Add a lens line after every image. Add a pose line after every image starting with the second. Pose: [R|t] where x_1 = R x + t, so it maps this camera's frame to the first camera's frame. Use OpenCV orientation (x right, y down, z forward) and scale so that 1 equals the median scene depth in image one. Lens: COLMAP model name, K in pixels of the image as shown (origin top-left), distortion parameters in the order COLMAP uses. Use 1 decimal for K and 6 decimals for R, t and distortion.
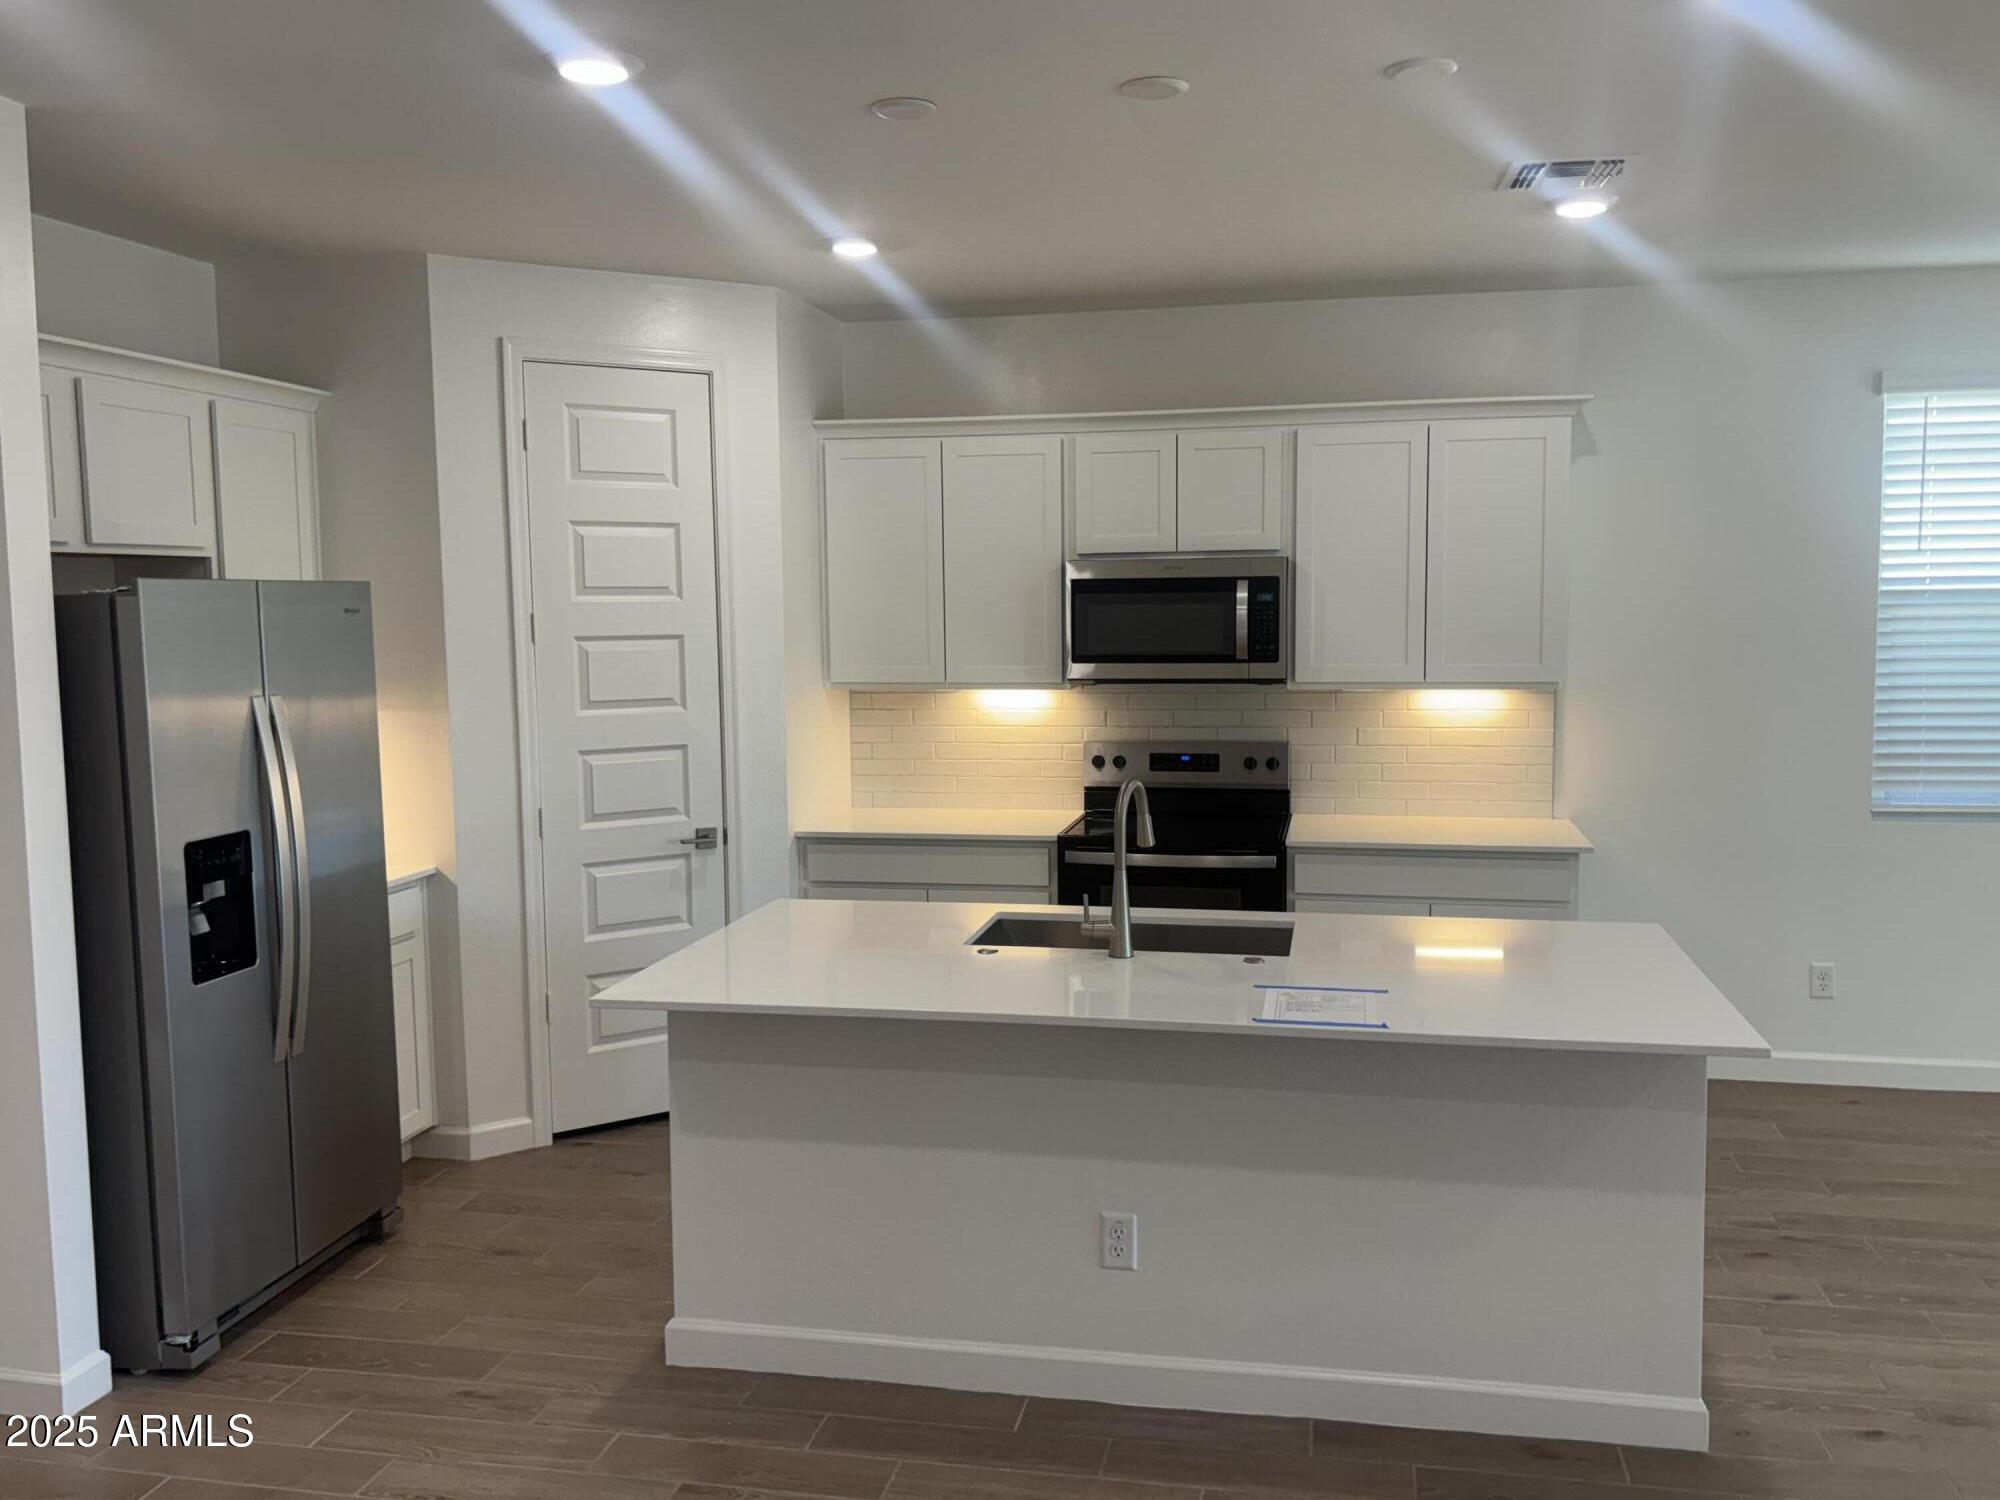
lens RADIAL K [[1618.2, 0, 1000.0], [0, 1618.2, 750.0], [0, 0, 1]] dist [0.034355, -0.009050]
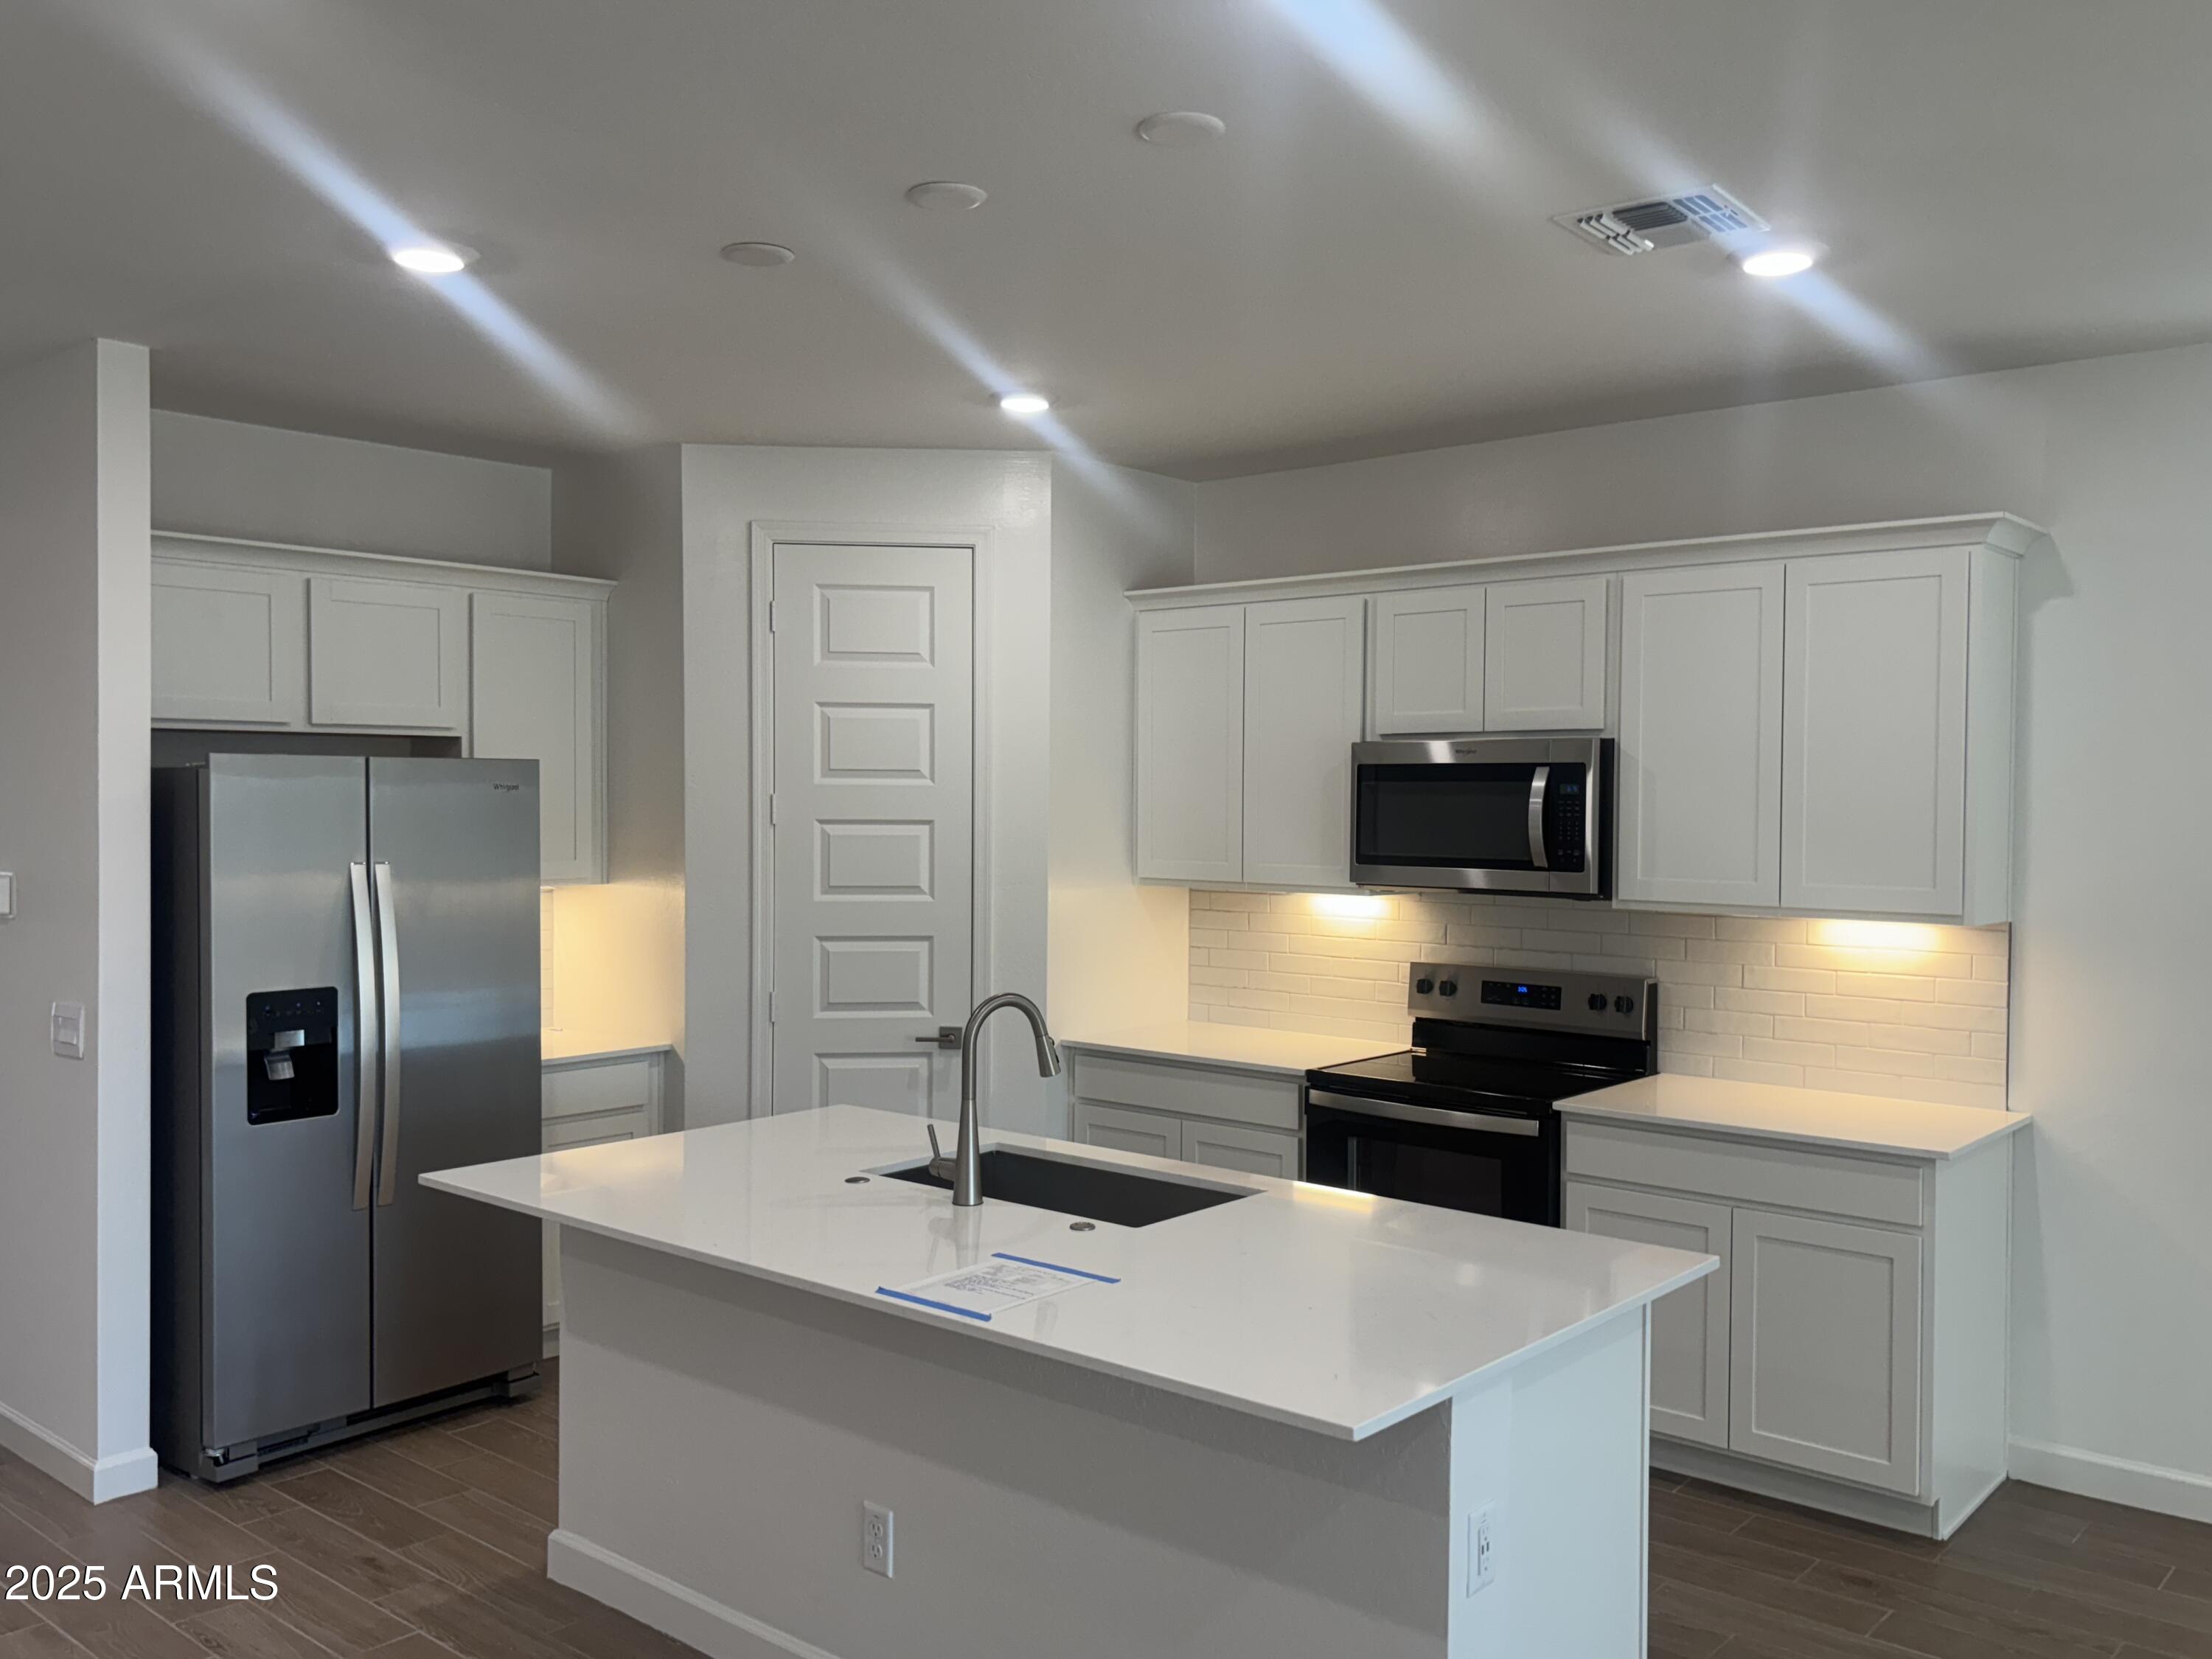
lens RADIAL K [[1789.7, 0, 1106.0], [0, 1789.7, 829.5], [0, 0, 1]] dist [0.034355, -0.009050]
pose [[0.880073, 0.026052, -0.474124, 0.385866], [-0.059935, 0.996602, -0.056492, -0.012385], [0.471041, 0.078134, 0.878644, 0.129588]]
